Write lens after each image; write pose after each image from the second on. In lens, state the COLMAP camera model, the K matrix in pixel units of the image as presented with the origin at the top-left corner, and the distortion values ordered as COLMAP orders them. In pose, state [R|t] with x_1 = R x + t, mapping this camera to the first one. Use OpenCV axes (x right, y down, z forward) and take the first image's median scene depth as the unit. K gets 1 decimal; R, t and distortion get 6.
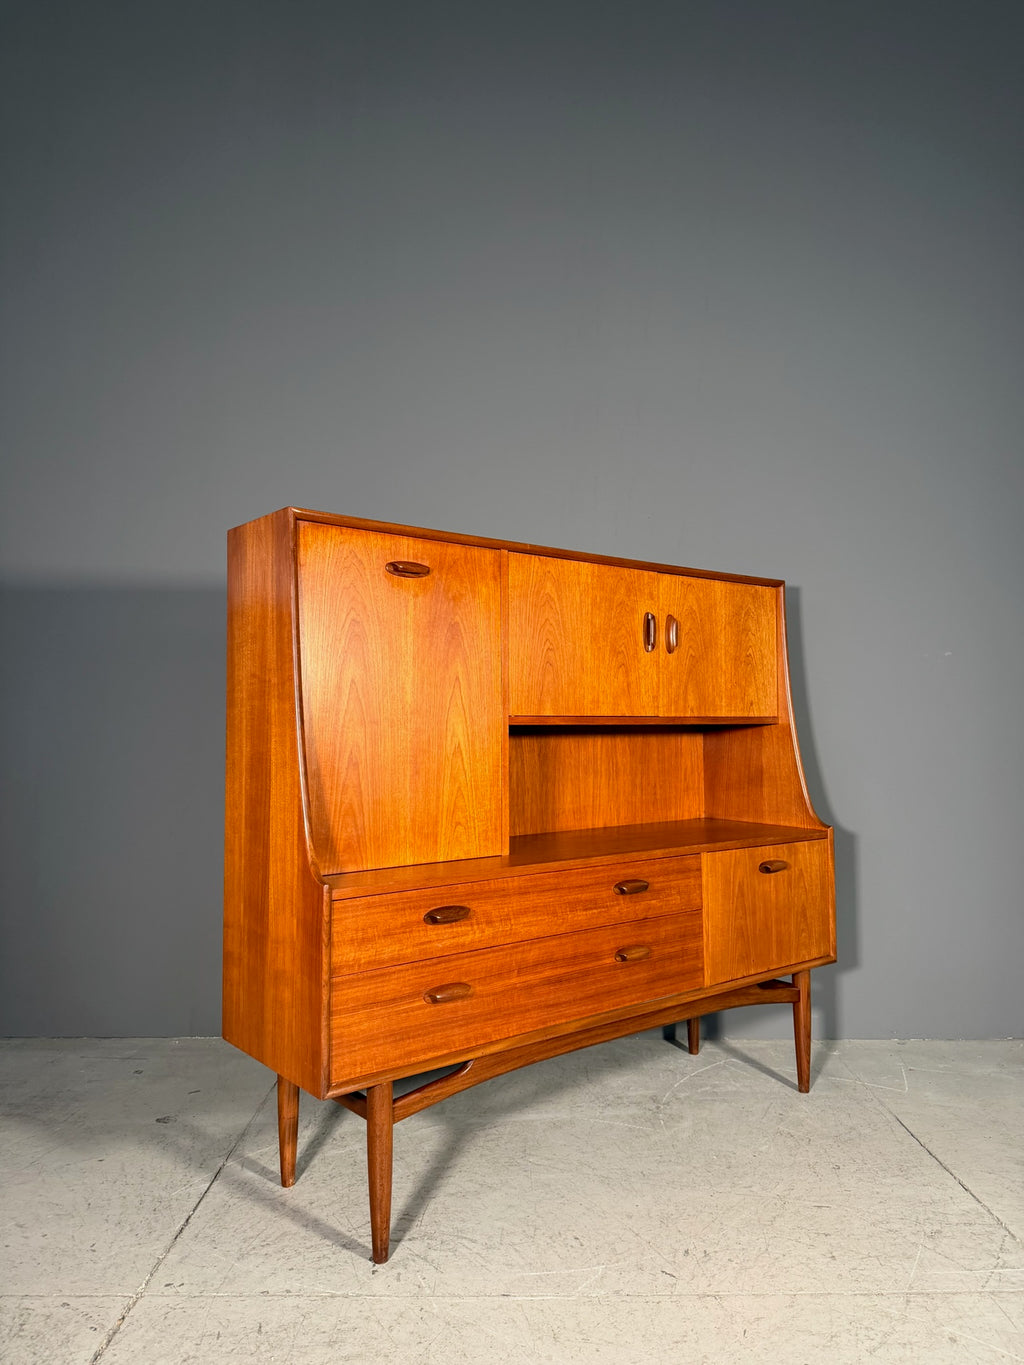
lens RADIAL K [[955.2, 0, 511.1], [0, 955.2, 683.1], [0, 0, 1]] dist [0.165146, -0.313994]
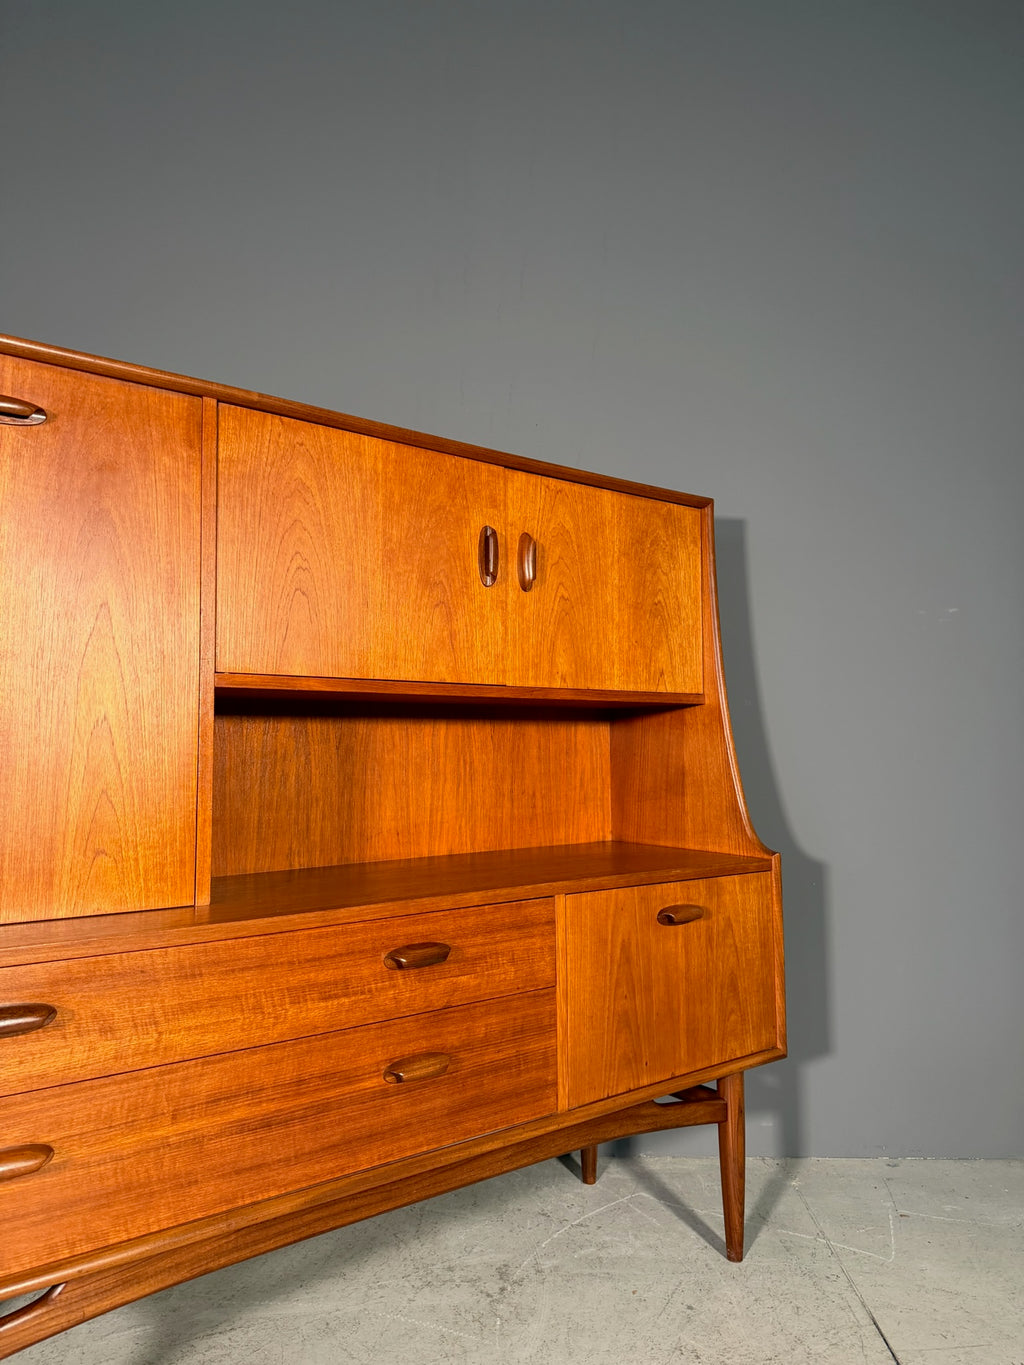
lens RADIAL K [[949.6, 0, 506.0], [0, 949.6, 683.9], [0, 0, 1]] dist [0.096371, -0.137073]
pose [[0.999602, -0.003472, -0.028007, 0.184650], [0.002758, 0.999671, -0.025499, 0.053897], [0.028086, 0.025412, 0.999282, 0.376138]]
